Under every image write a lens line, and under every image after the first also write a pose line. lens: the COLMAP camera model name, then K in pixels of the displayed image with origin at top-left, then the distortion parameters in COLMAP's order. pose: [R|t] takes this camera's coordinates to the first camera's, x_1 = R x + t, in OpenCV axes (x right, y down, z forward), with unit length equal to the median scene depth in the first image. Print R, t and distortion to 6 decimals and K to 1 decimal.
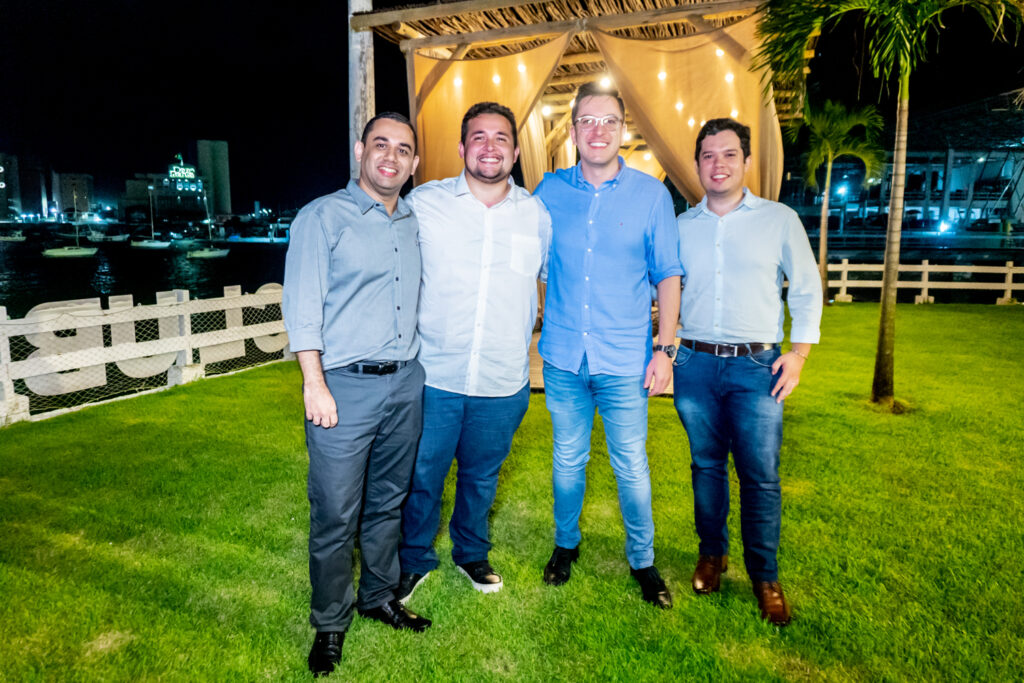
lens RADIAL K [[713.6, 0, 512.0], [0, 713.6, 341.5], [0, 0, 1]] dist [-0.005721, -0.004311]
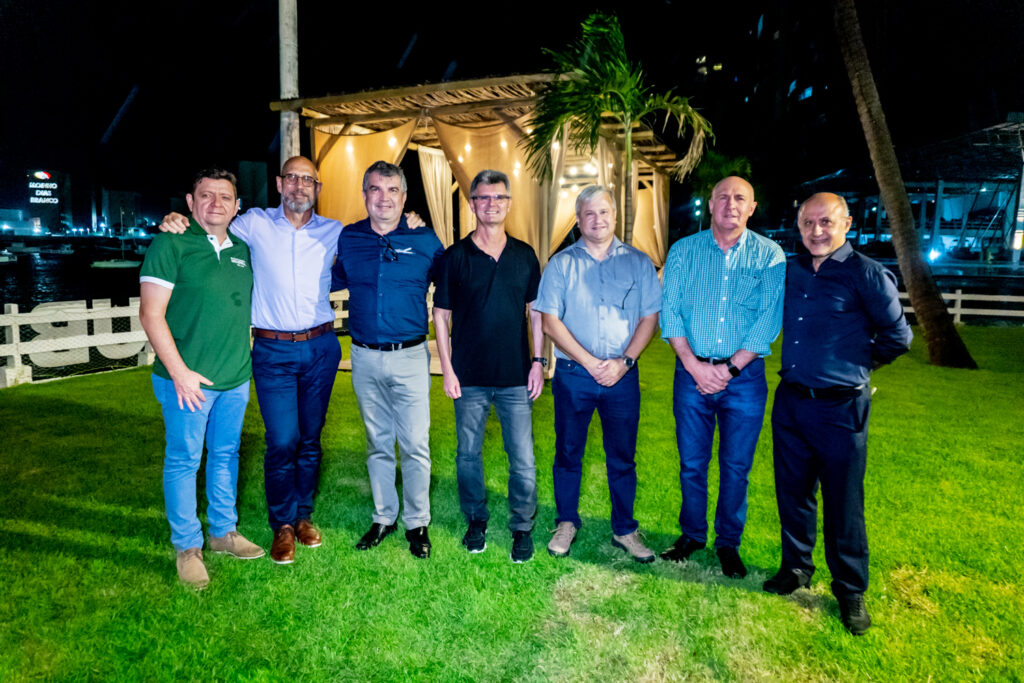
lens RADIAL K [[702.5, 0, 512.0], [0, 702.5, 341.5], [0, 0, 1]] dist [-0.004687, 0.000012]
pose [[0.998890, 0.020911, -0.042205, 0.259501], [-0.021972, 0.999451, -0.024812, 0.028859], [0.041663, 0.025712, 0.998801, -0.281244]]
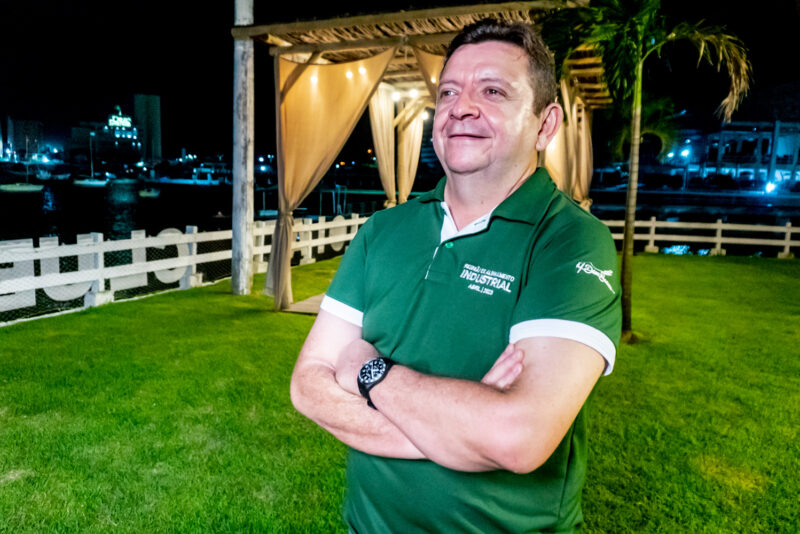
lens RADIAL K [[622.7, 0, 400.0], [0, 622.7, 267.0], [0, 0, 1]] dist [-0.001462, -0.003029]
pose [[0.999625, 0.026715, -0.006088, 0.083289], [-0.026790, 0.999562, -0.012569, -0.010457], [0.005750, 0.012727, 0.999902, -0.110936]]
